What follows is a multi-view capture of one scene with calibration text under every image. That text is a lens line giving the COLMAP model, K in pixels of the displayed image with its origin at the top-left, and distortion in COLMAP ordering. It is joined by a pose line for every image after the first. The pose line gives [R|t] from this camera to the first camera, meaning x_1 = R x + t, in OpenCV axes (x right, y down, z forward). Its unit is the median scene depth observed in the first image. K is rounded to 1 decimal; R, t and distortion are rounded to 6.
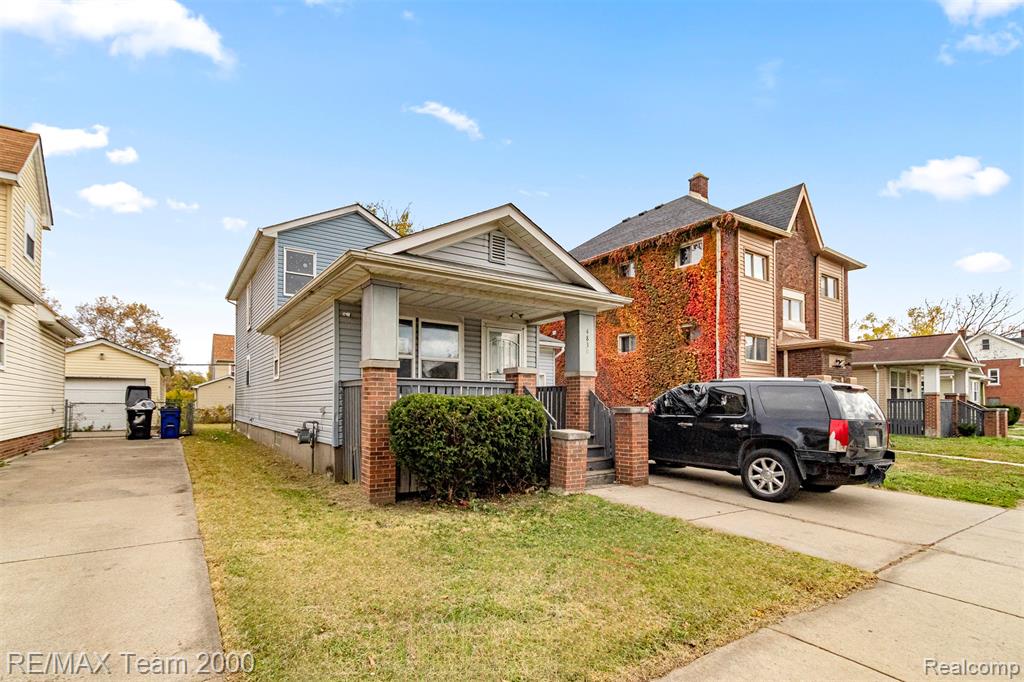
lens RADIAL K [[450.1, 0, 506.0], [0, 450.1, 398.4], [0, 0, 1]] dist [-0.000036, 0.000165]
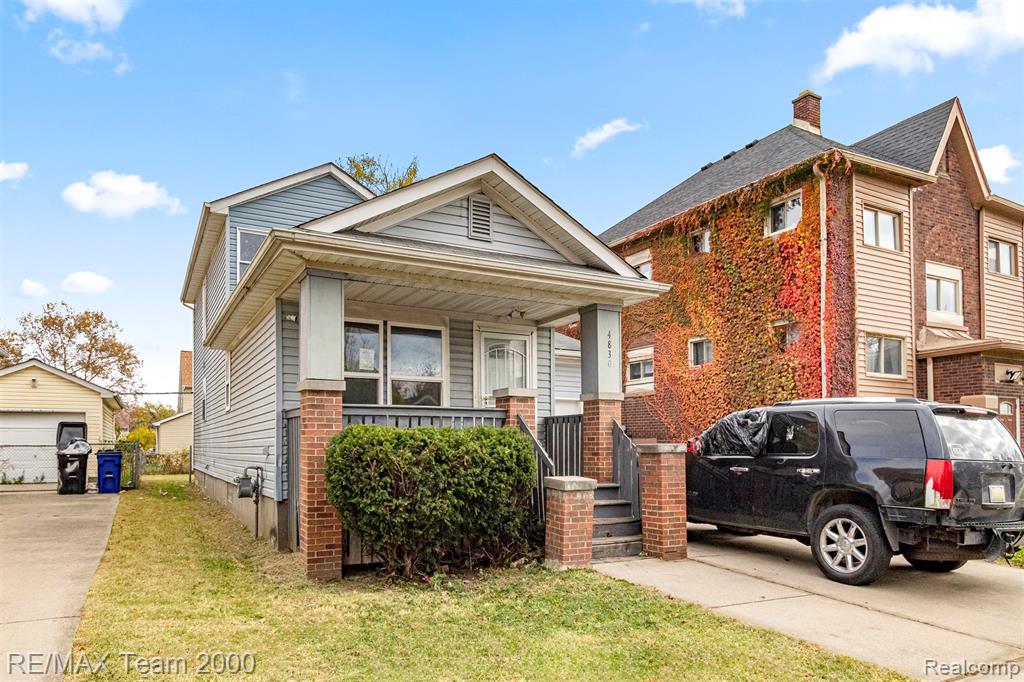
lens RADIAL K [[672.9, 0, 516.0], [0, 672.9, 438.8], [0, 0, 1]] dist [0.004212, -0.002435]
pose [[0.992339, -0.001230, -0.123541, 0.154773], [0.000931, 0.999996, -0.002478, 0.011683], [0.123543, 0.002344, 0.992336, -0.031921]]
